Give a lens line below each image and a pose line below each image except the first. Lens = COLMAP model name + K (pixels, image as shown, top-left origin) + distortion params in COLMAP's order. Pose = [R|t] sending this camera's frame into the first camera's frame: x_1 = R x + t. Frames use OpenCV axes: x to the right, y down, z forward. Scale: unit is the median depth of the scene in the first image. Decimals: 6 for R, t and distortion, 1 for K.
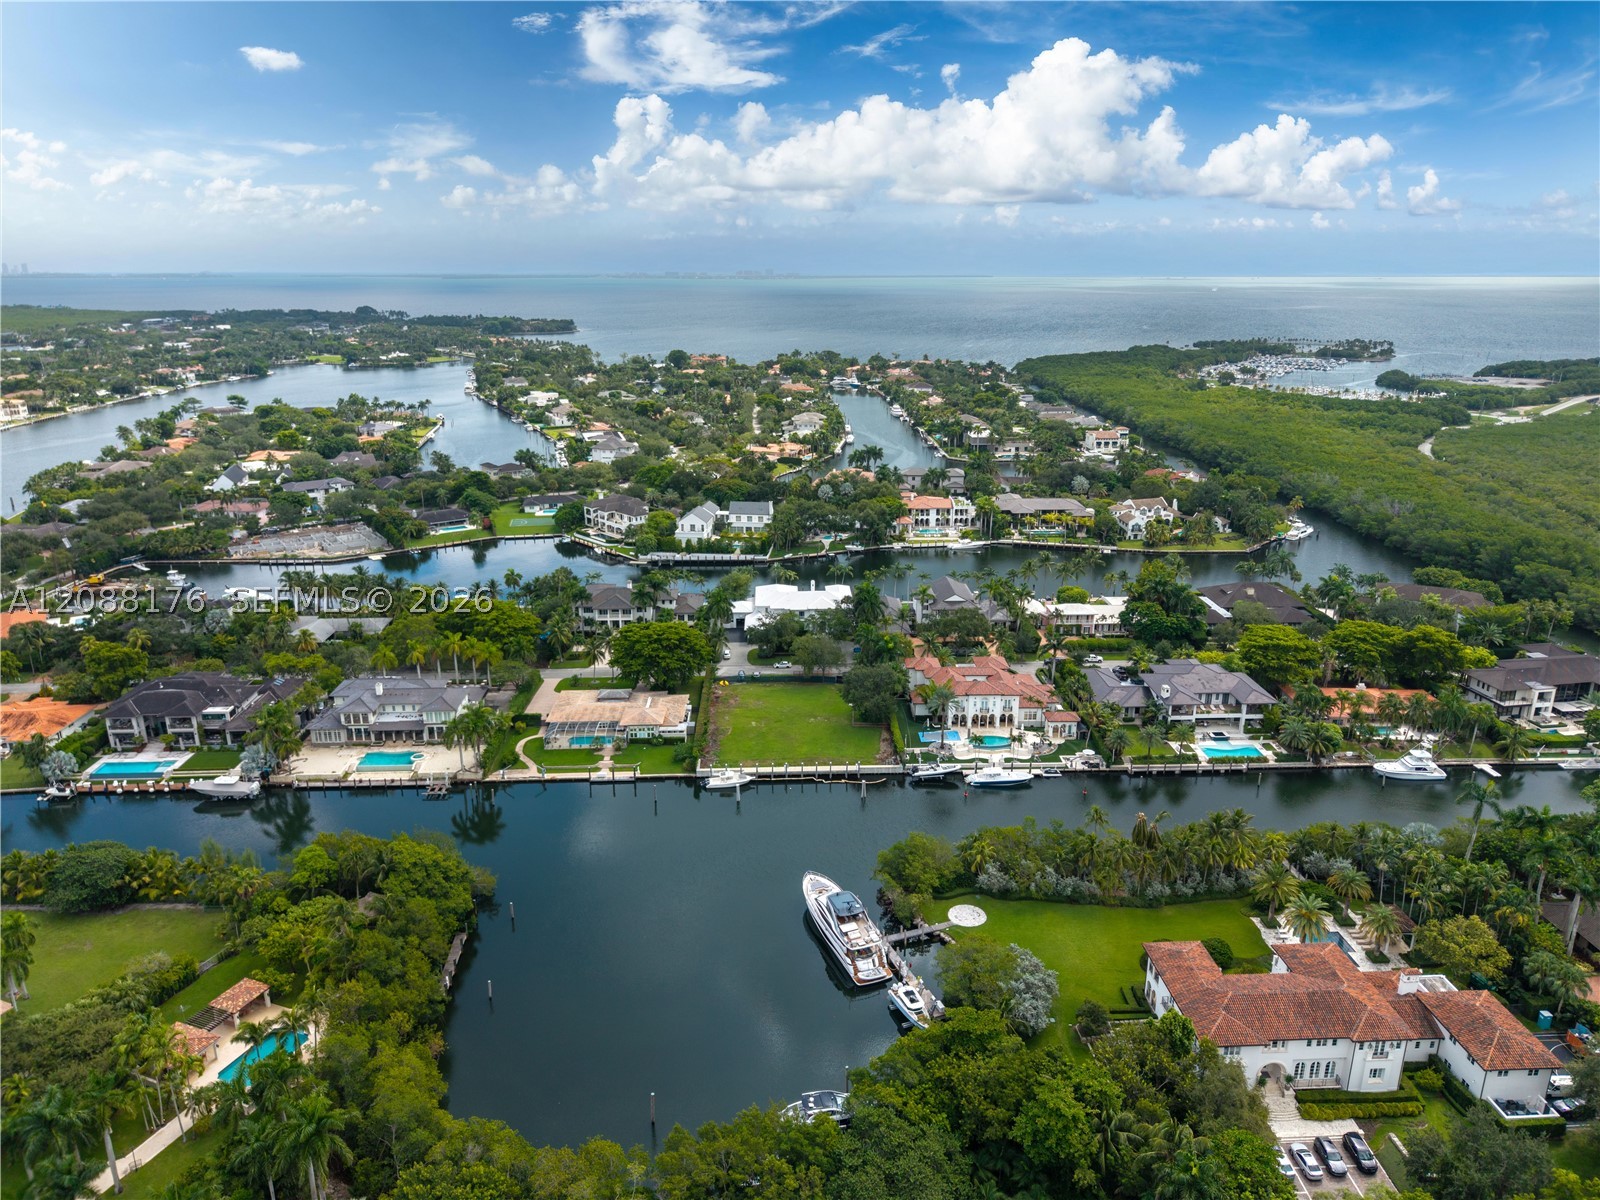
lens RADIAL K [[1041.1, 0, 800.0], [0, 1041.1, 600.0], [0, 0, 1]] dist [0.046759, -0.000507]
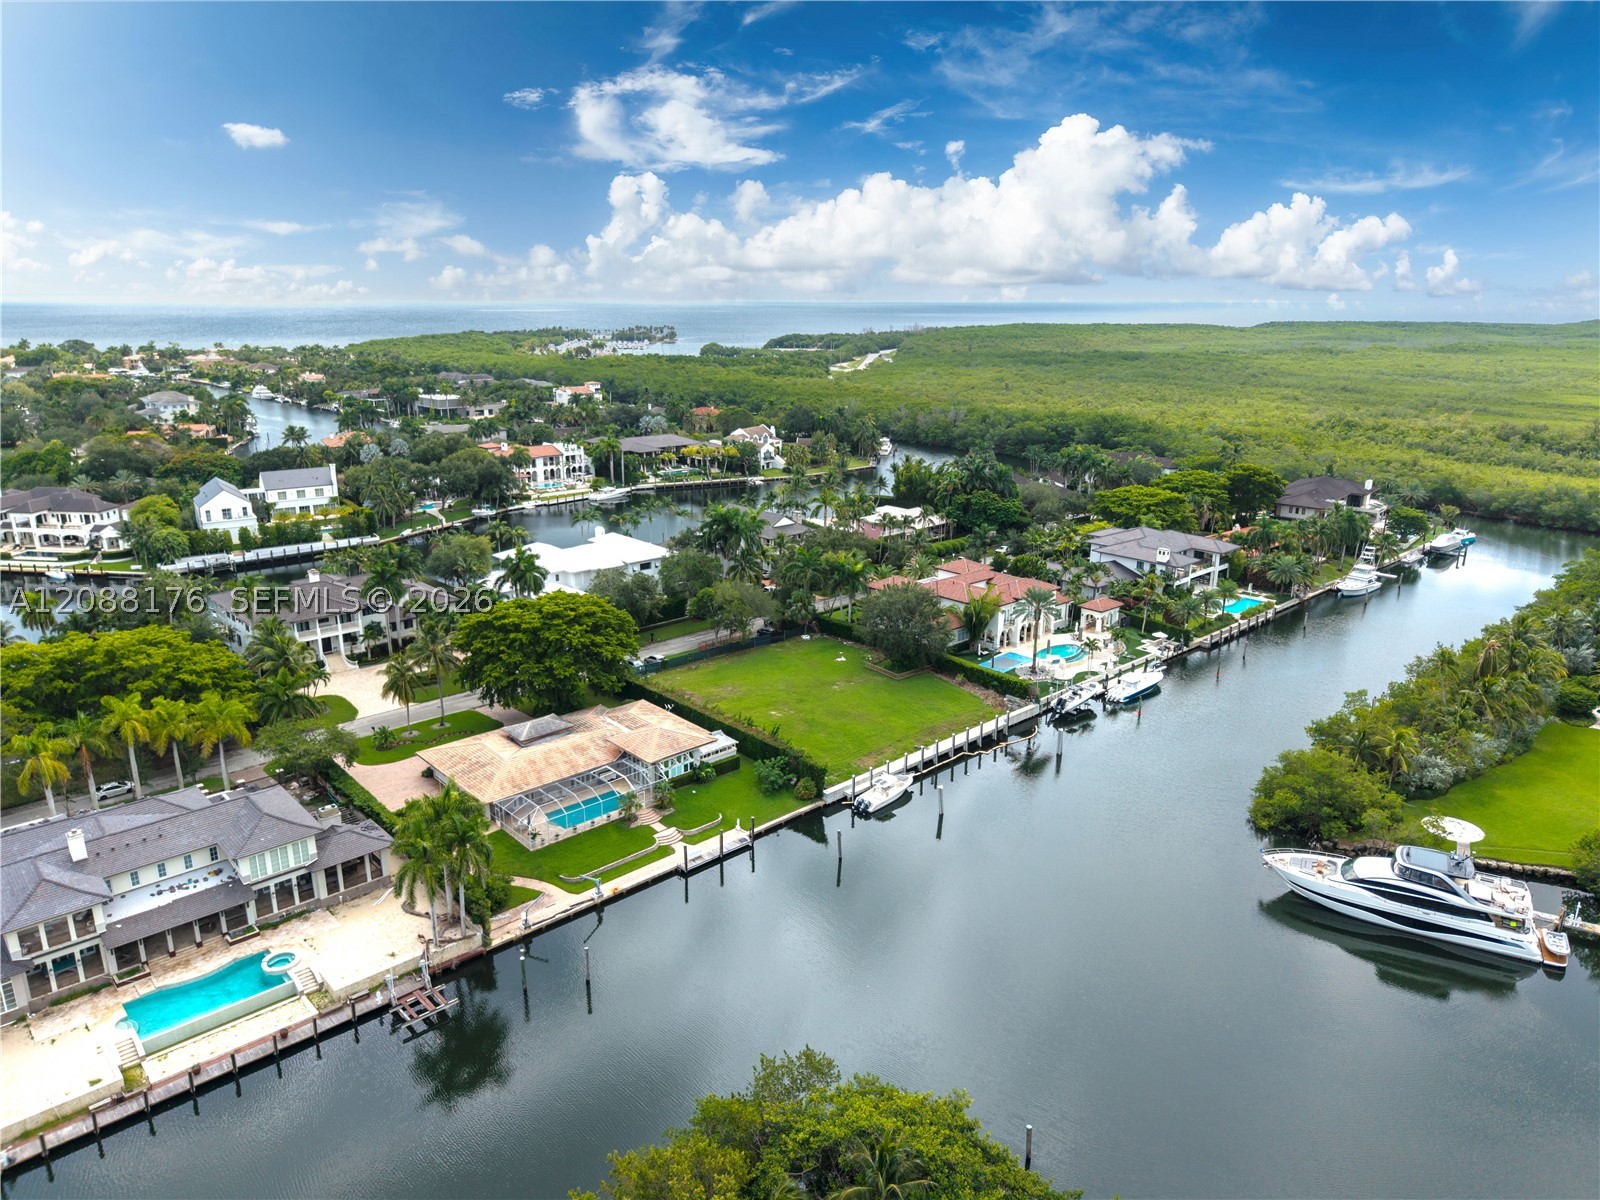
lens RADIAL K [[1058.6, 0, 804.1], [0, 1058.6, 634.2], [0, 0, 1]] dist [0.050459, -0.078327]
pose [[0.760751, -0.196220, 0.618673, -0.334850], [0.189177, 0.978853, 0.077835, 0.021702], [-0.620863, 0.057825, 0.781784, 0.402857]]
